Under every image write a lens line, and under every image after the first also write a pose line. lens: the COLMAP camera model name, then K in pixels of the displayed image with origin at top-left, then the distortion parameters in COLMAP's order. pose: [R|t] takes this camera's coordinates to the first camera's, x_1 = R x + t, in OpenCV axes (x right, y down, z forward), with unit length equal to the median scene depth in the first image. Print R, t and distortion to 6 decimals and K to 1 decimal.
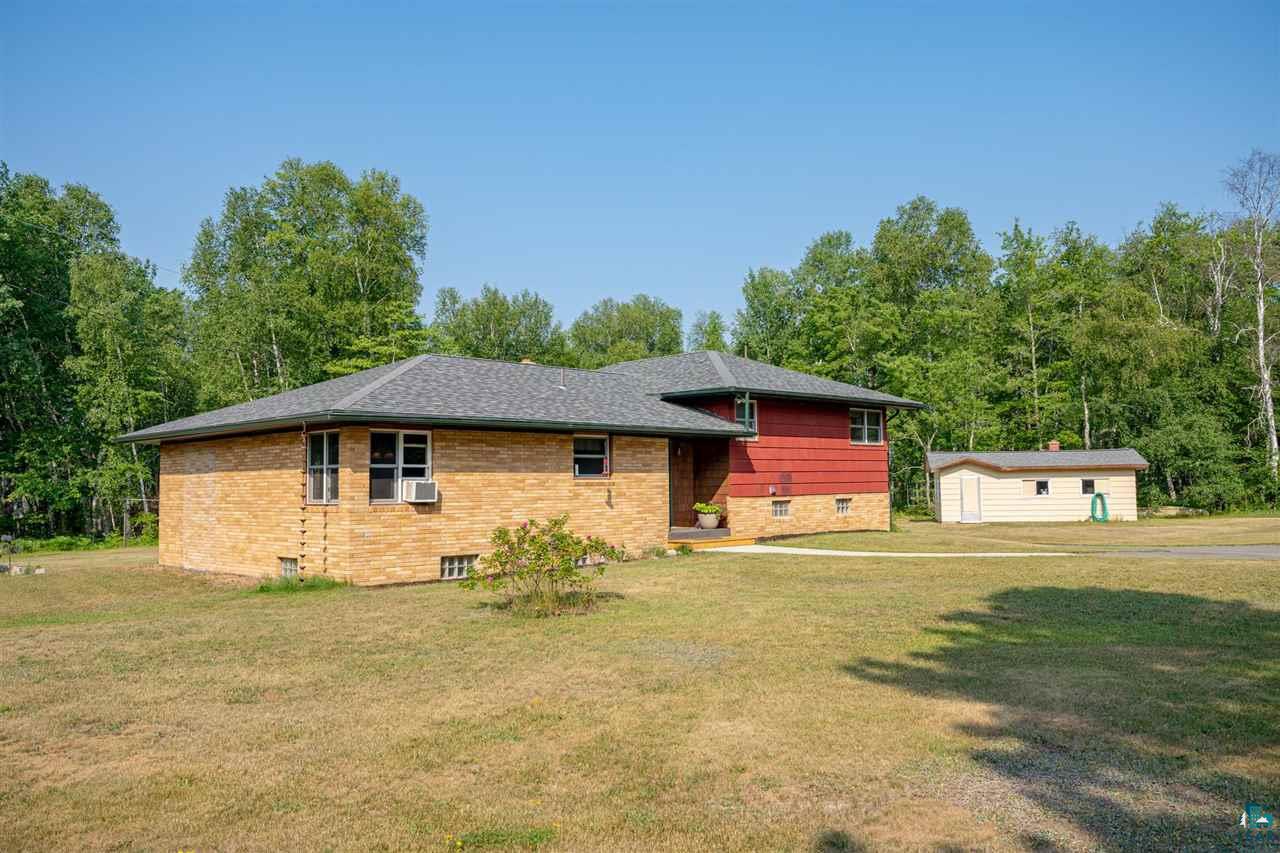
lens RADIAL K [[1019.3, 0, 643.6], [0, 1019.3, 429.2], [0, 0, 1]] dist [0.004699, 0.002423]
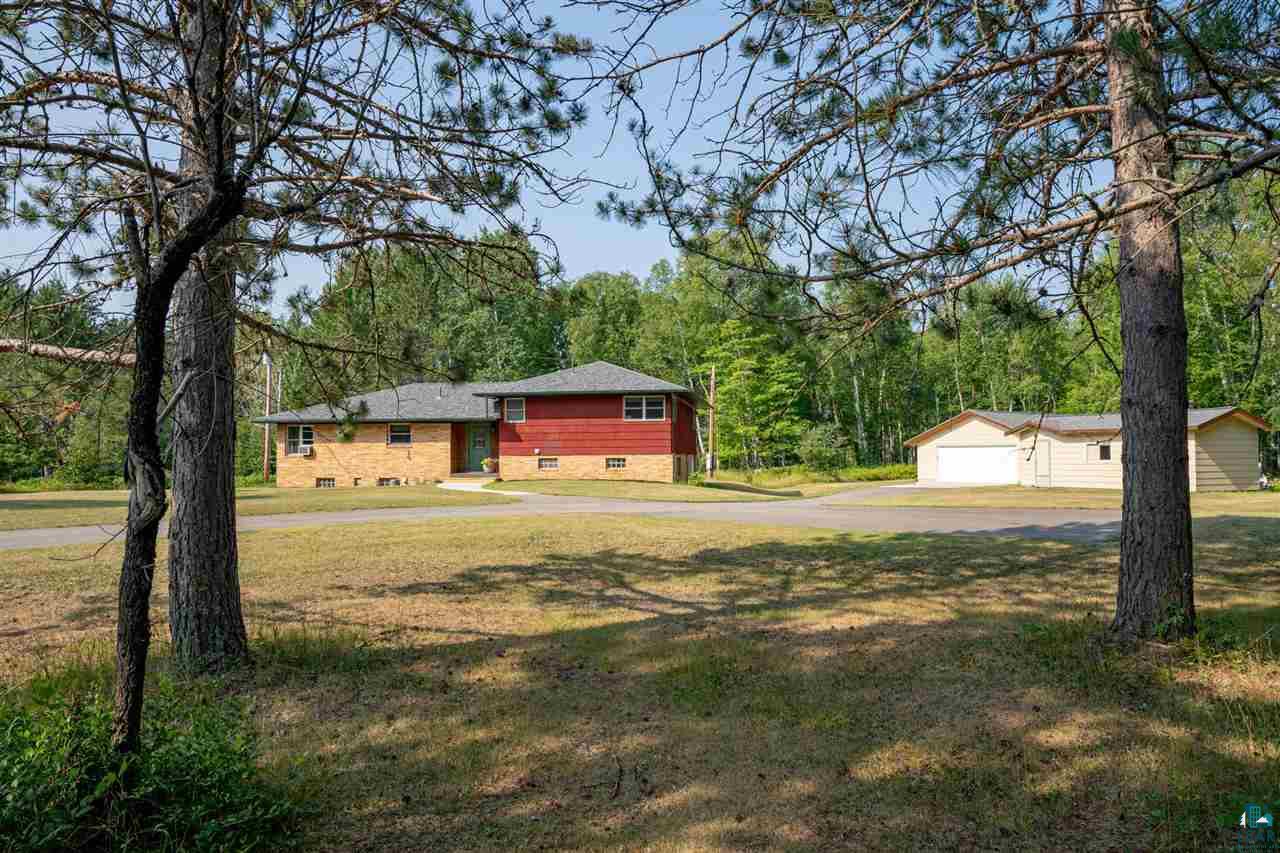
lens RADIAL K [[881.2, 0, 638.5], [0, 881.2, 426.4], [0, 0, 1]] dist [-0.011230, -0.000565]
pose [[0.586518, -0.013066, -0.809831, 1.570314], [0.041573, 0.999037, 0.013991, 0.006809], [0.808869, -0.041873, 0.586496, 0.344394]]
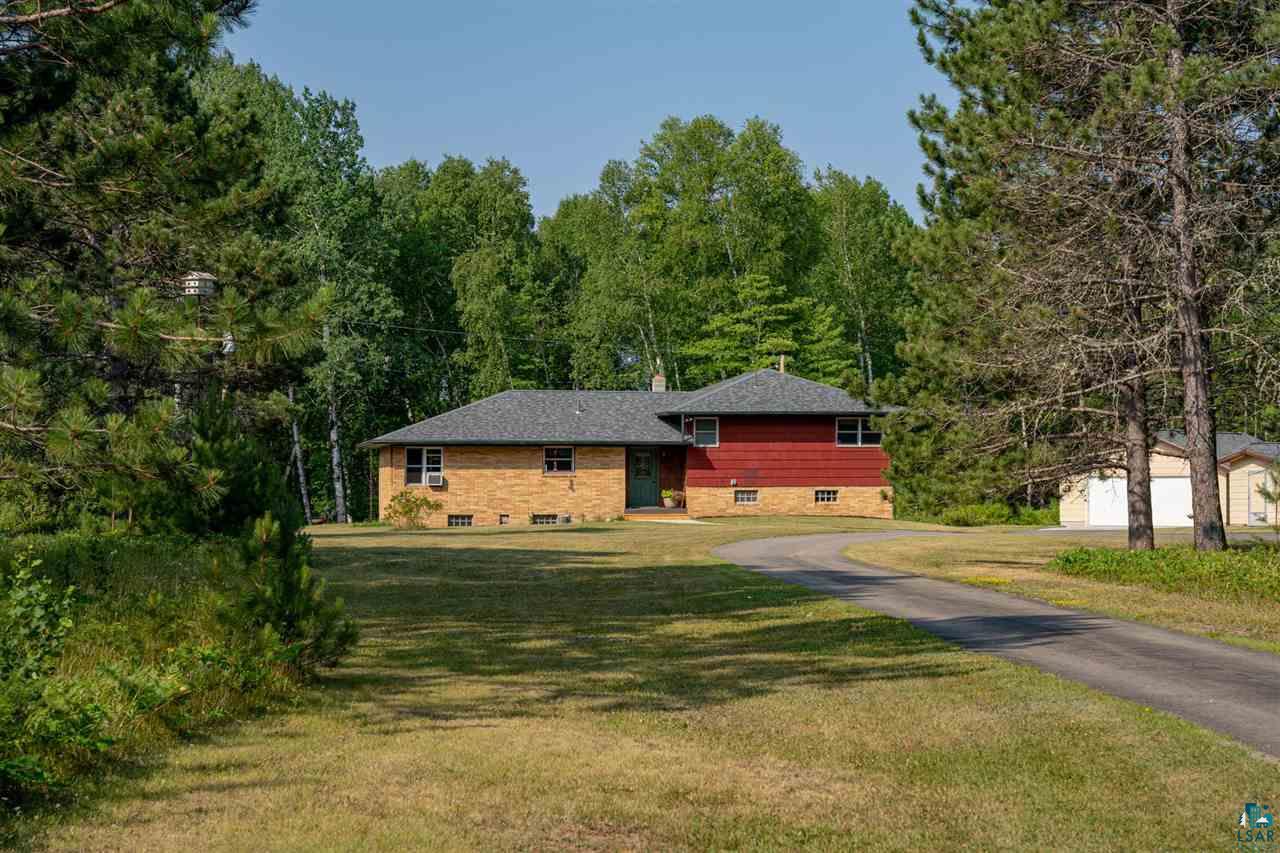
lens RADIAL K [[2543.5, 0, 640.8], [0, 2543.5, 425.9], [0, 0, 1]] dist [0.423295, 0.000000]
pose [[0.809110, 0.001246, -0.587656, 2.332919], [0.022331, 0.999210, 0.032864, -0.150379], [0.587233, -0.039714, 0.808443, -2.105136]]
